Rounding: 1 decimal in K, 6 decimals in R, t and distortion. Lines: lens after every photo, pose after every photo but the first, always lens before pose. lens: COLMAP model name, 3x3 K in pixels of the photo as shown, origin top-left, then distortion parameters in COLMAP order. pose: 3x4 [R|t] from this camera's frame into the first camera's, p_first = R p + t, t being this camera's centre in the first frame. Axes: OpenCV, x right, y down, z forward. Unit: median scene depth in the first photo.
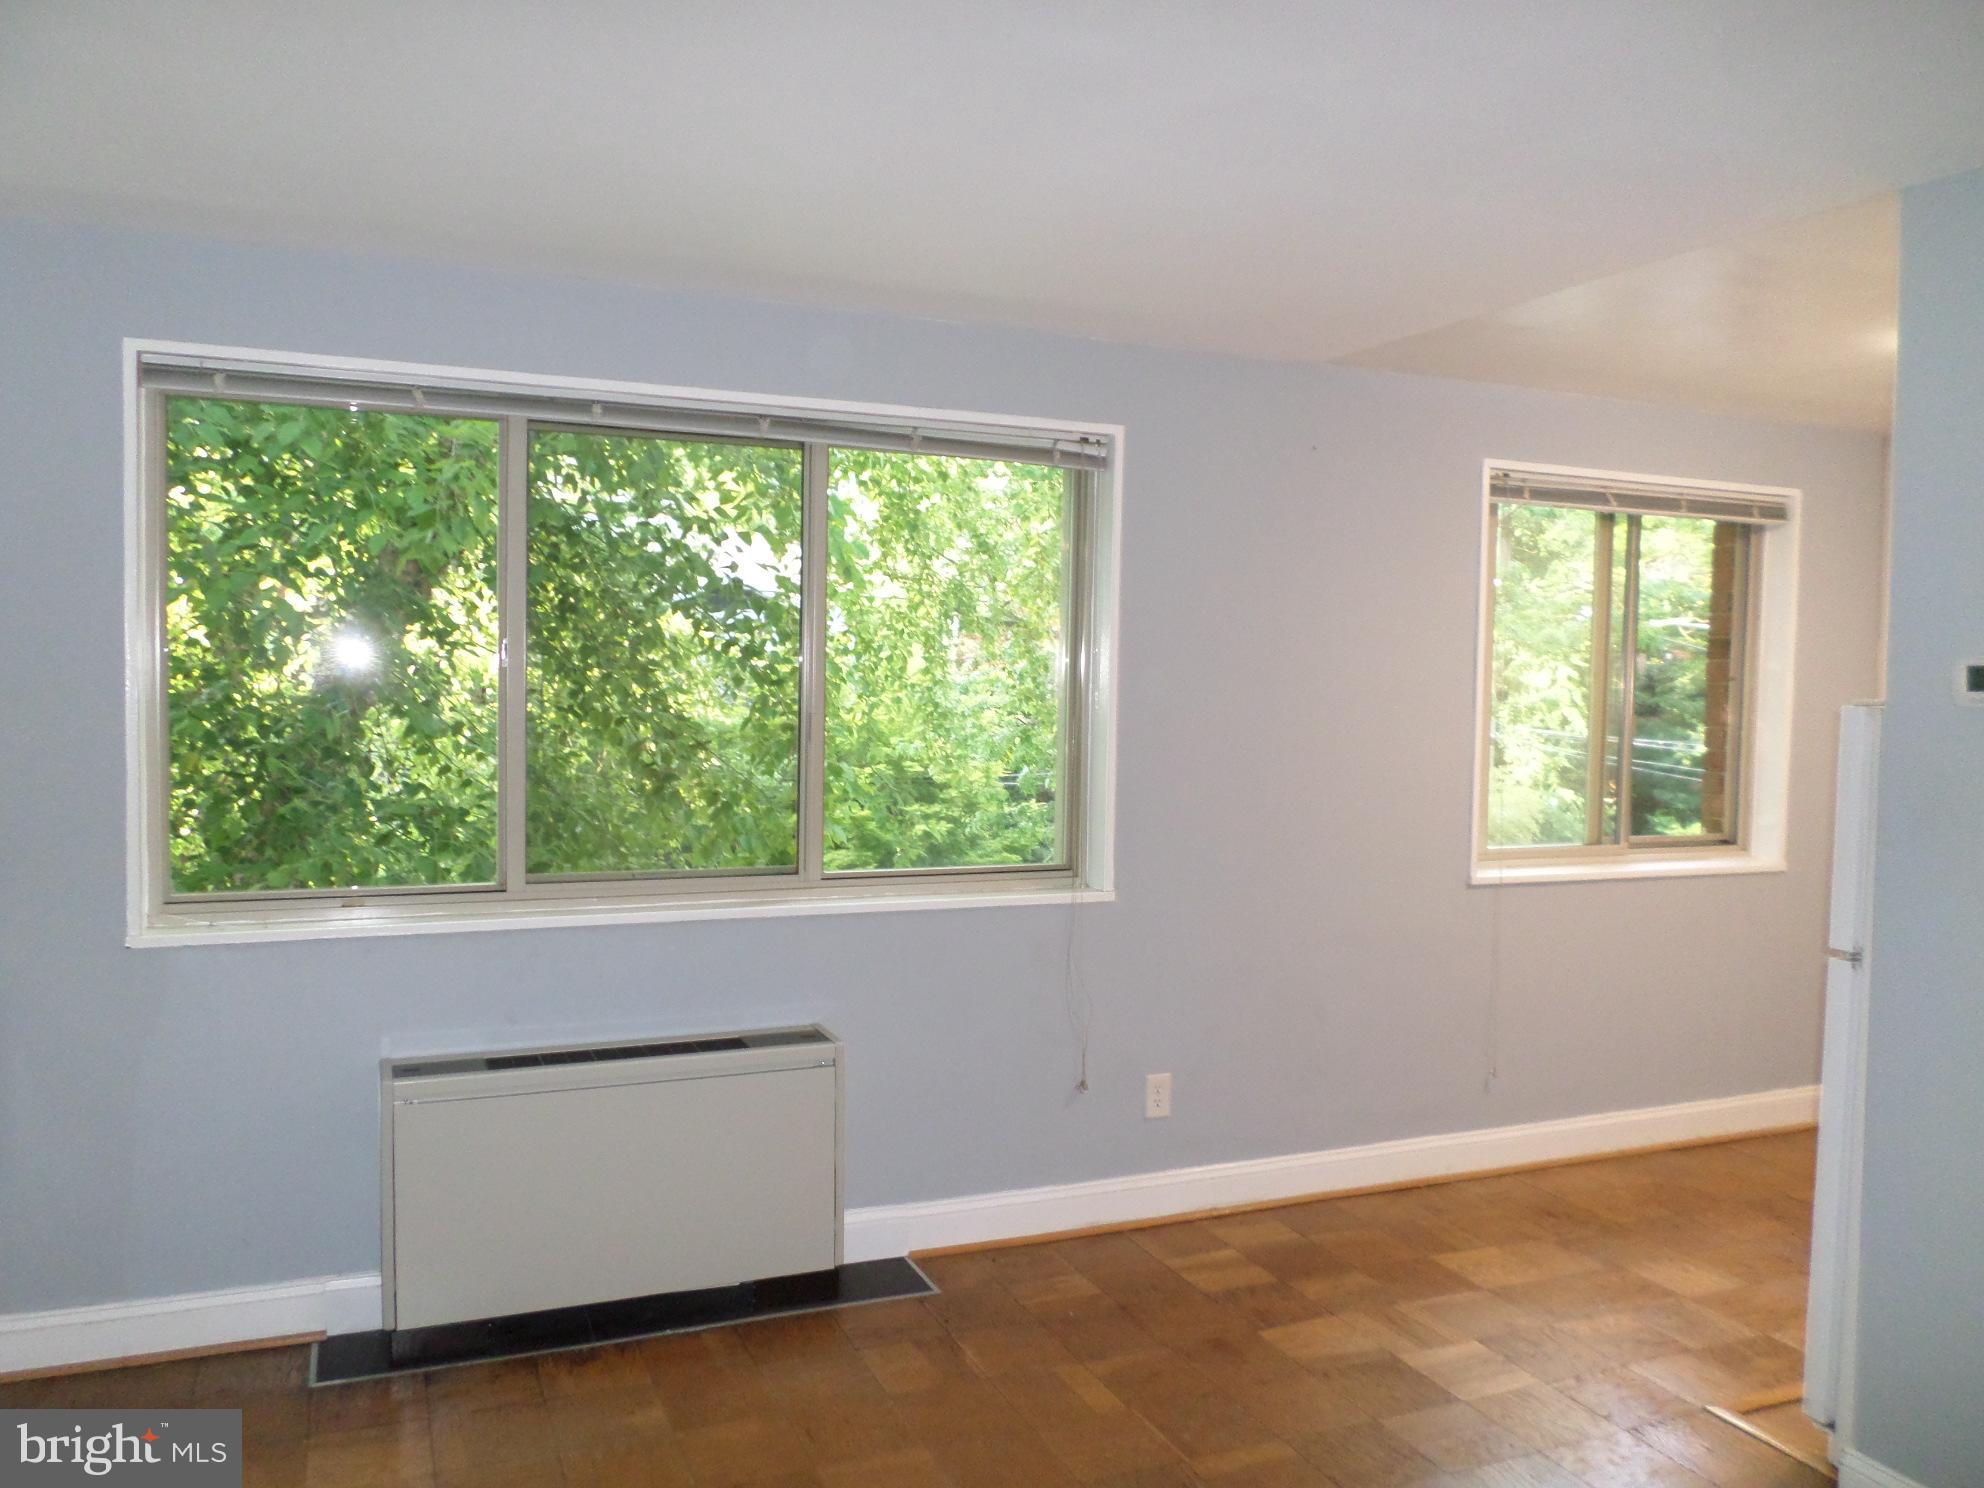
lens RADIAL K [[1478.1, 0, 993.9], [0, 1478.1, 747.8], [0, 0, 1]] dist [-0.040338, -0.006744]
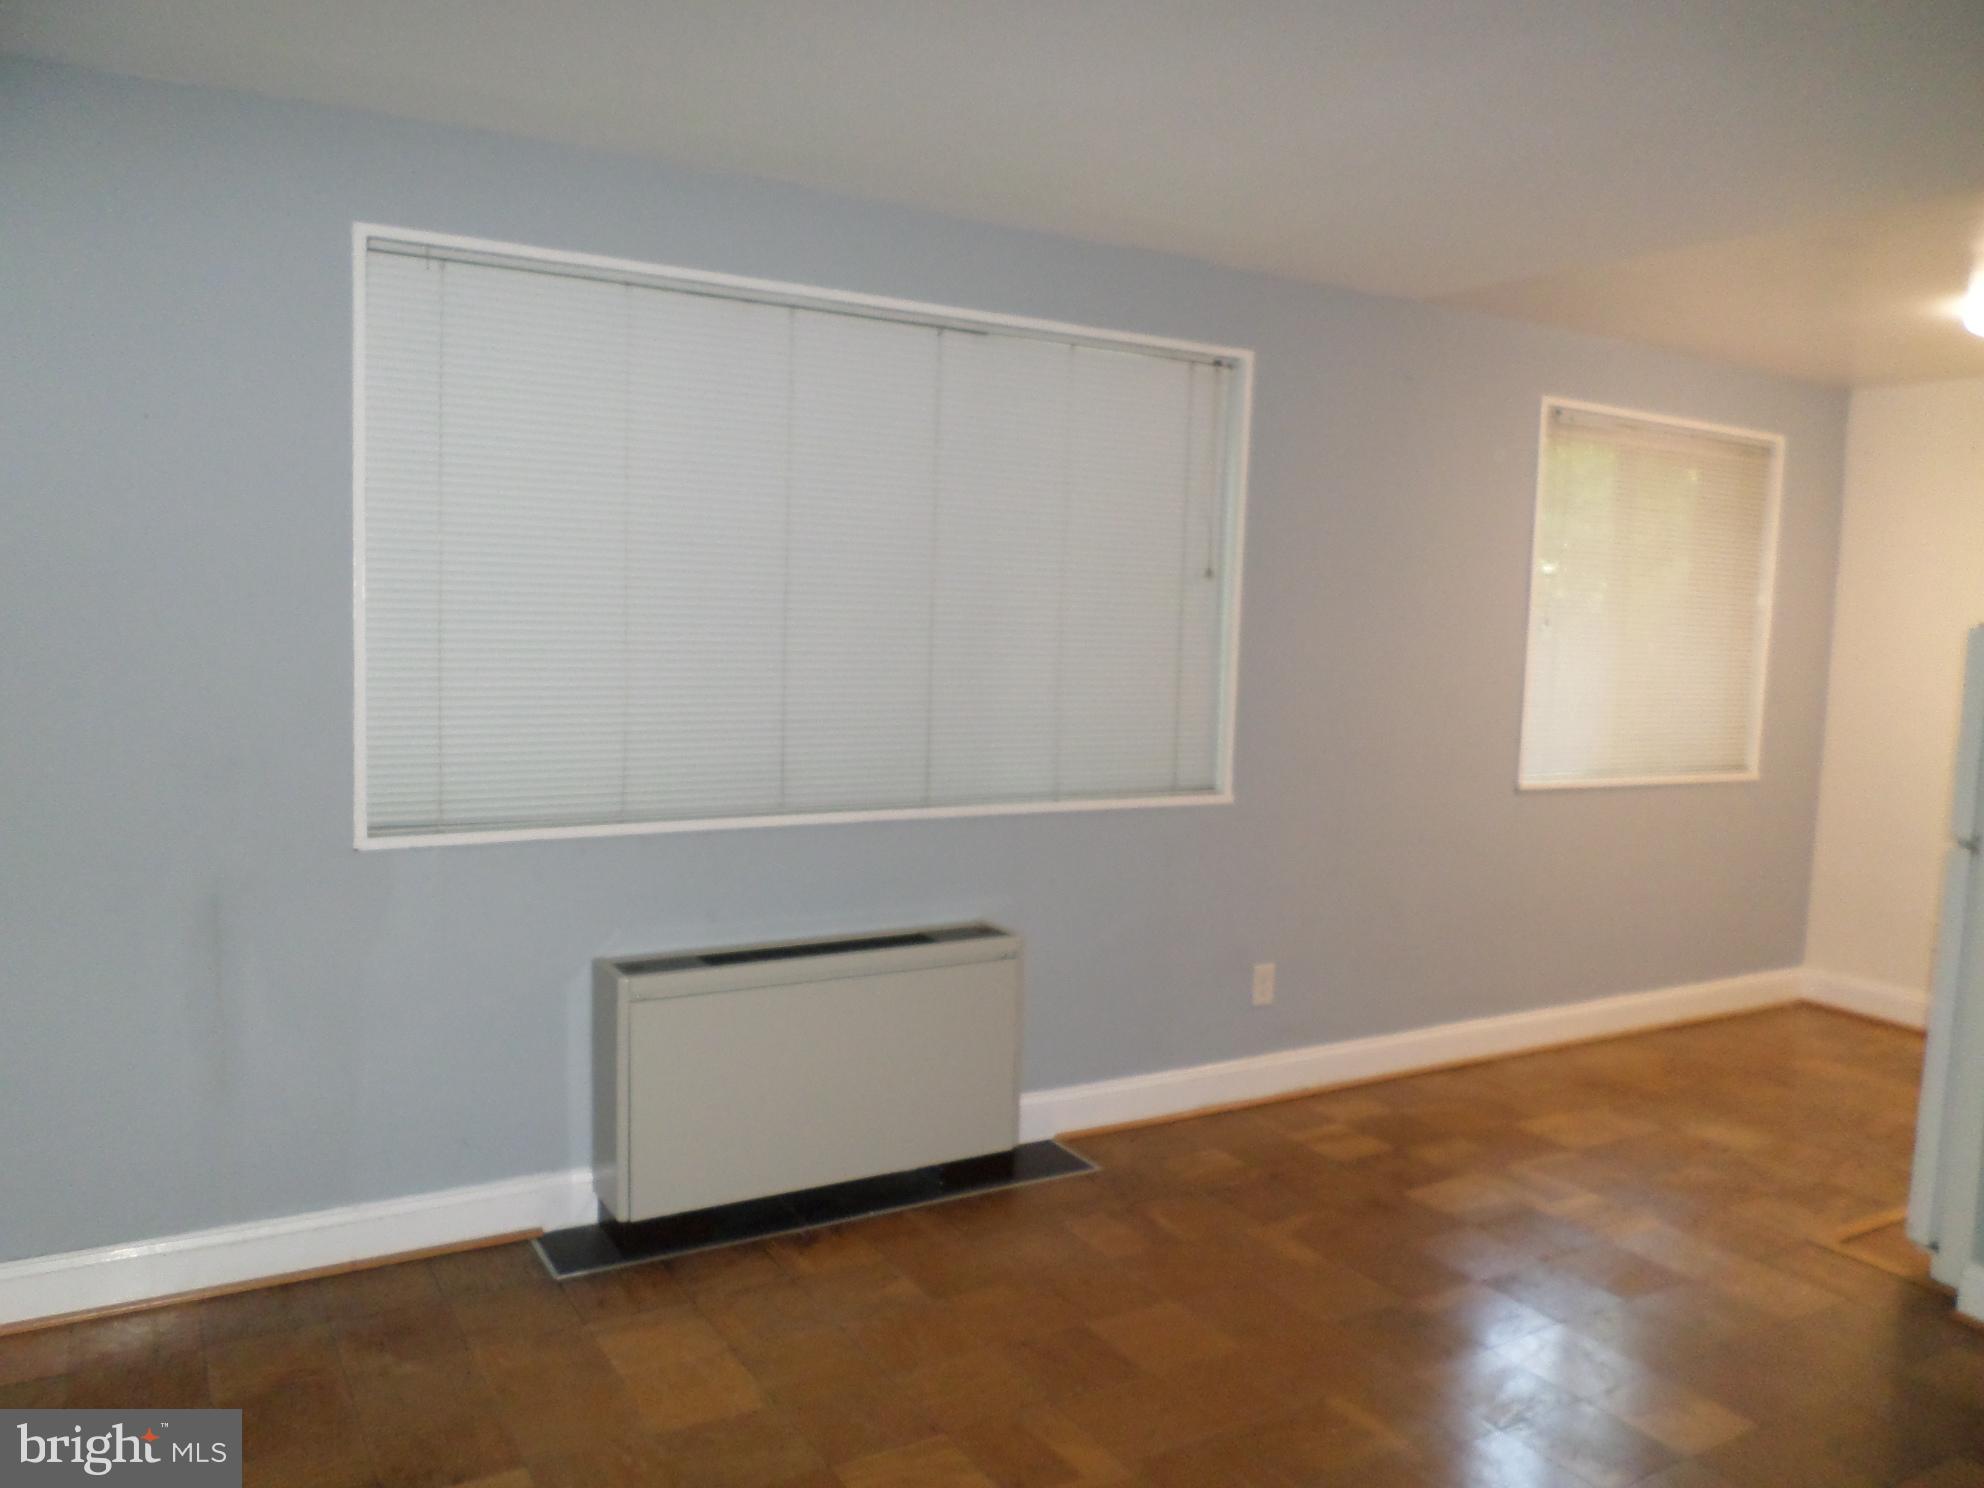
lens RADIAL K [[1478.1, 0, 984.9], [0, 1478.1, 739.7], [0, 0, 1]] dist [-0.040338, -0.006744]
pose [[0.991887, 0.001818, 0.127106, -0.243525], [-0.007764, 0.998897, 0.046305, 0.011426], [-0.126882, -0.046916, 0.990808, -0.027168]]
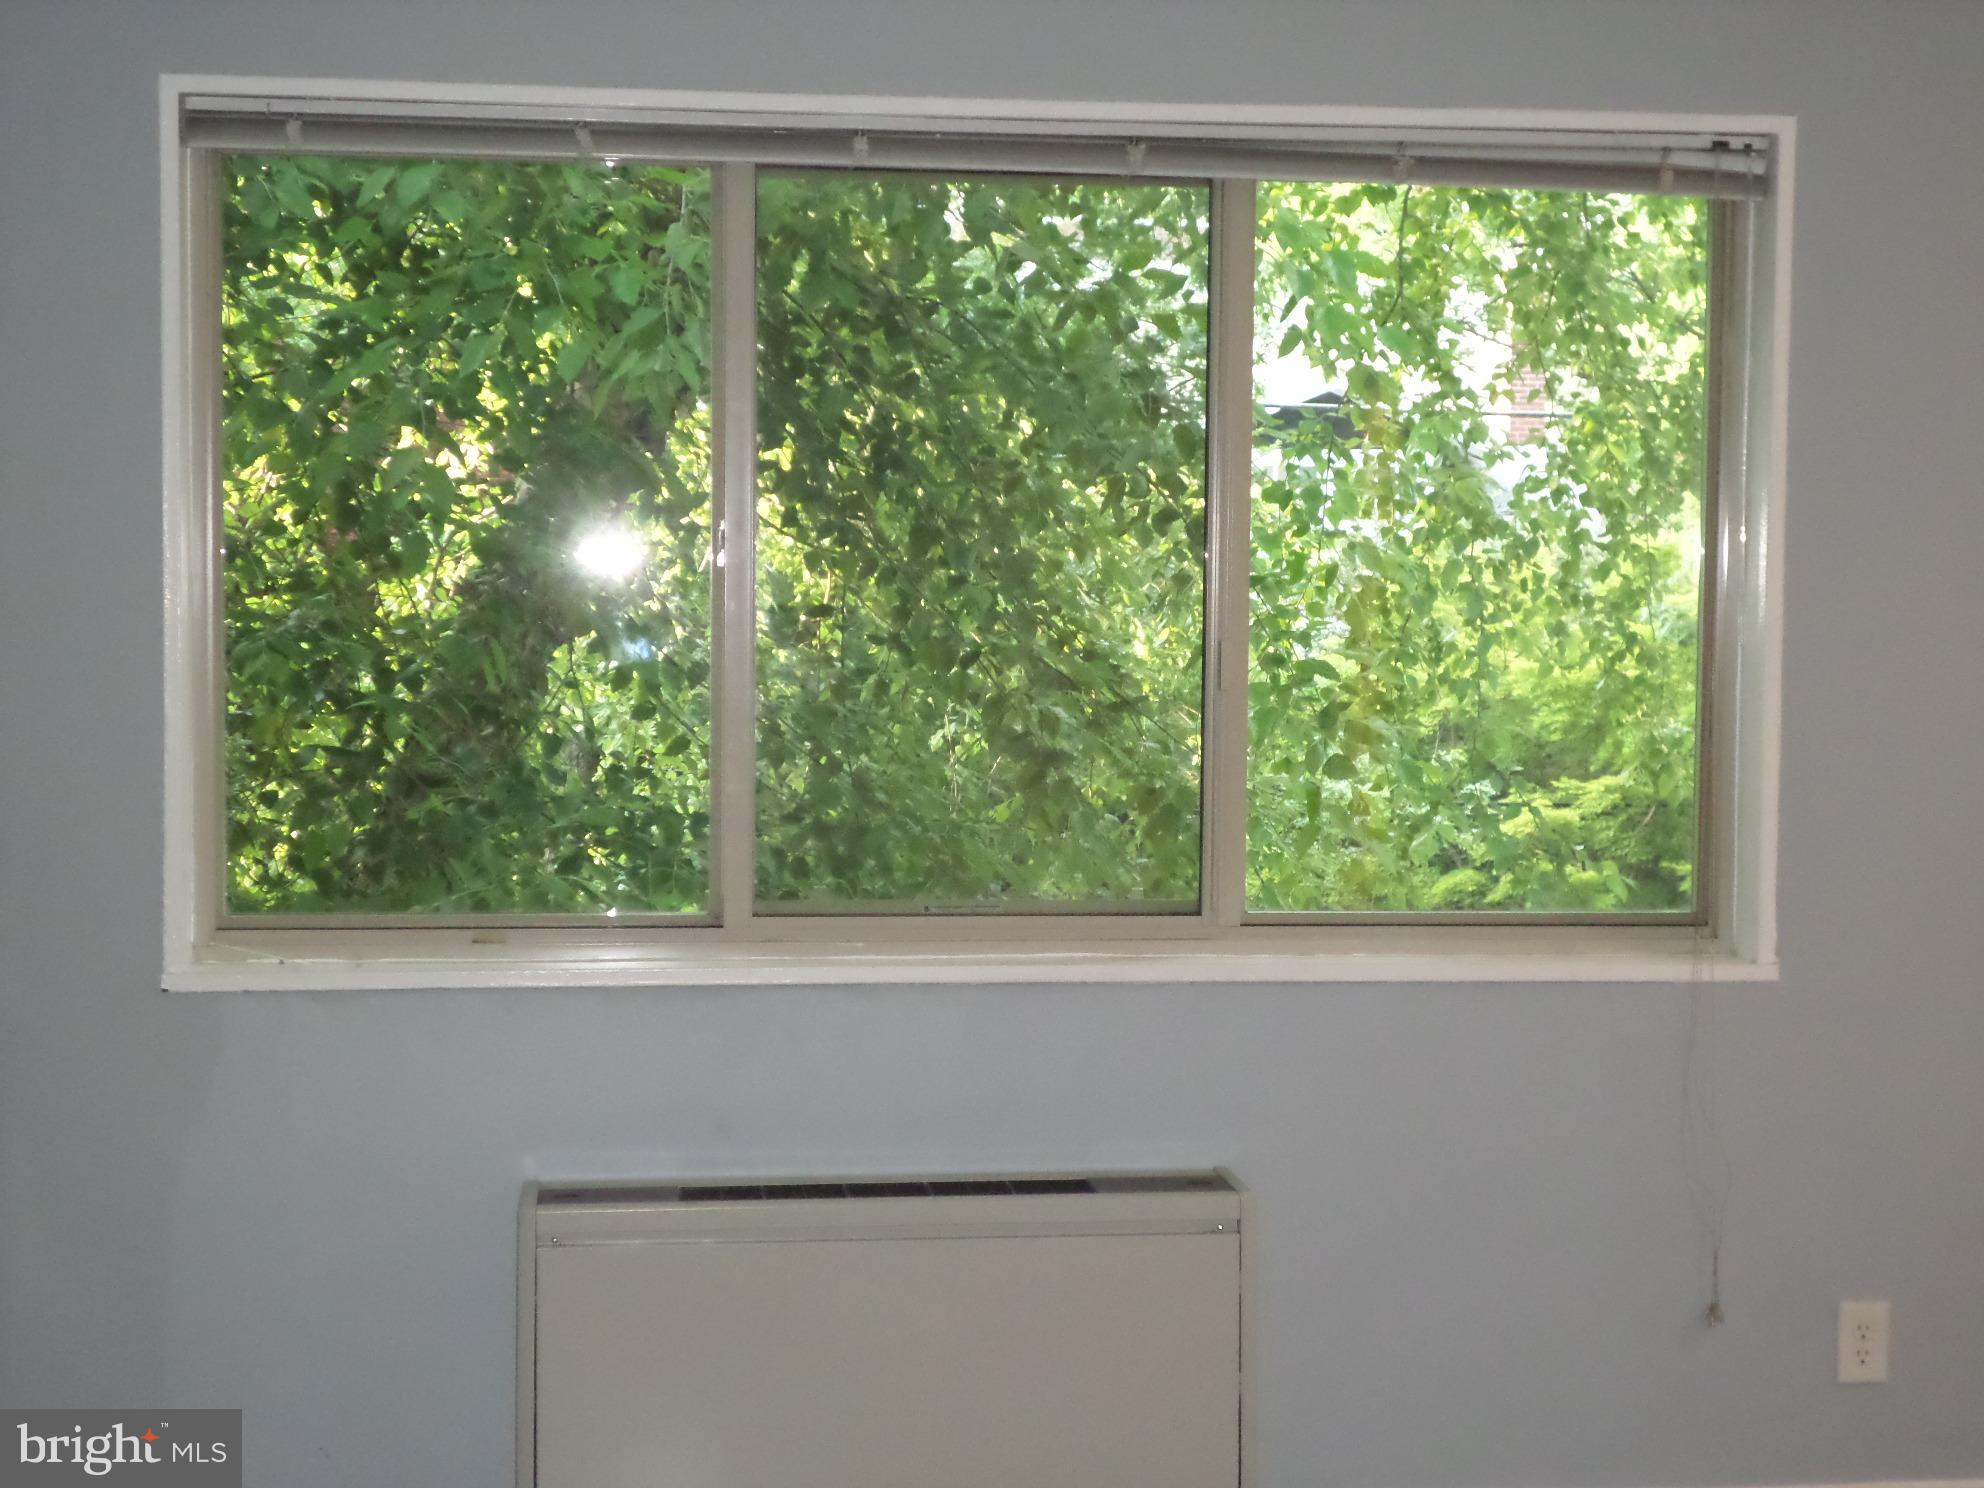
lens RADIAL K [[3162.1, 0, 993.2], [0, 3162.1, 737.8], [0, 0, 1]] dist [0.012291, 0.000000]
pose [[0.958715, 0.005712, -0.284311, 0.145980], [-0.005985, 0.999982, -0.000092, 0.016218], [0.284306, 0.001790, 0.958732, -0.228903]]
